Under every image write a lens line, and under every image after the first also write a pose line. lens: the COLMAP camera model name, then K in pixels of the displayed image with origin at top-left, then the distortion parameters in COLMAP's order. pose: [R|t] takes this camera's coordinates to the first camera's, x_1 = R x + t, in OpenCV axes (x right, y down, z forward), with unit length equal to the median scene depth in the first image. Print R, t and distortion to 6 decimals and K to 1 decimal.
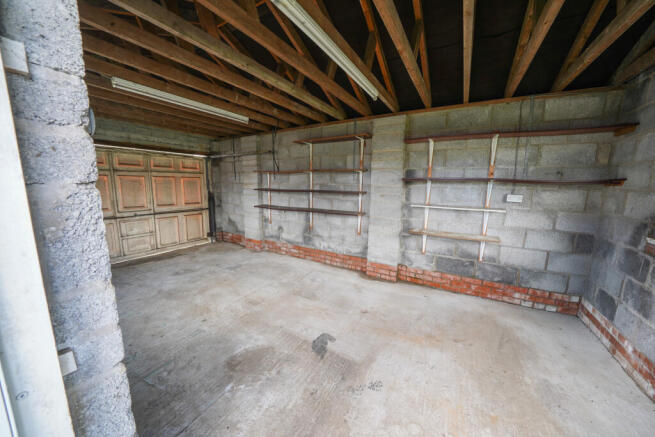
lens RADIAL K [[228.9, 0, 327.5], [0, 228.9, 218.5], [0, 0, 1]] dist [-0.018225, 0.000194]
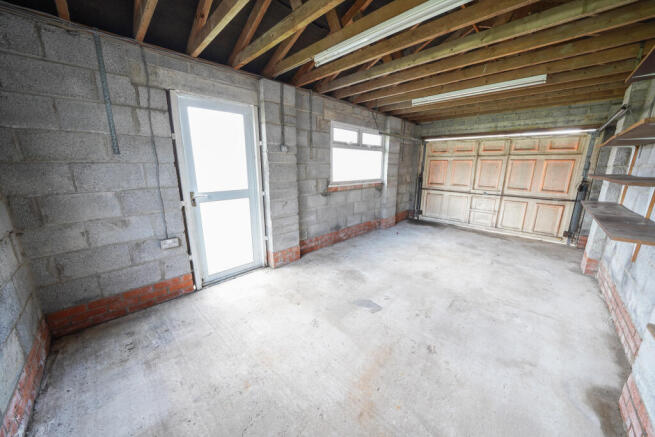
lens RADIAL K [[228.9, 0, 327.5], [0, 228.9, 218.5], [0, 0, 1]] dist [-0.018225, 0.000194]
pose [[-0.248814, 0.204205, -0.946780, 0.527457], [-0.155694, 0.956376, 0.247192, -0.057174], [0.955955, 0.208913, -0.206166, 0.498961]]
